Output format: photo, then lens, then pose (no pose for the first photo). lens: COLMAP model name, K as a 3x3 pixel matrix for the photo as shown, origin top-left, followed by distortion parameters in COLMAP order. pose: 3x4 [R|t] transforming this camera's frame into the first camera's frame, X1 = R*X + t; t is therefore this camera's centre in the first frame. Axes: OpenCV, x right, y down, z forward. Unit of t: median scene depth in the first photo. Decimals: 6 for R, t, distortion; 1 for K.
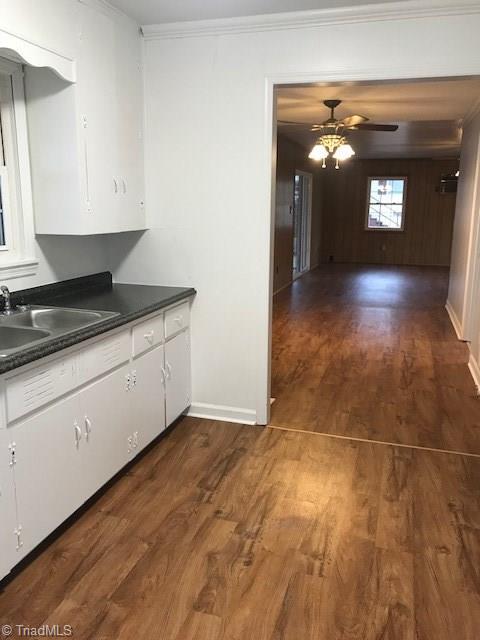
lens RADIAL K [[529.7, 0, 240.0], [0, 529.7, 317.3], [0, 0, 1]] dist [-0.001420, -0.018202]
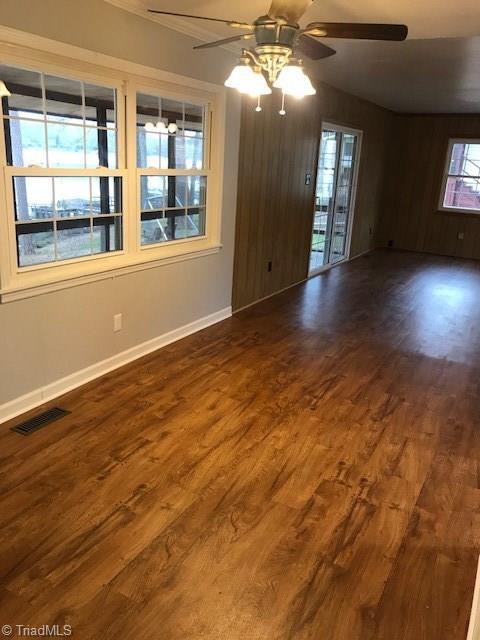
lens RADIAL K [[529.7, 0, 239.1], [0, 529.7, 323.9], [0, 0, 1]] dist [-0.001420, -0.018202]
pose [[0.978995, 0.104020, -0.175355, 0.260254], [-0.087958, 0.991388, 0.097021, -0.127035], [0.183937, -0.079559, 0.979713, 0.477451]]
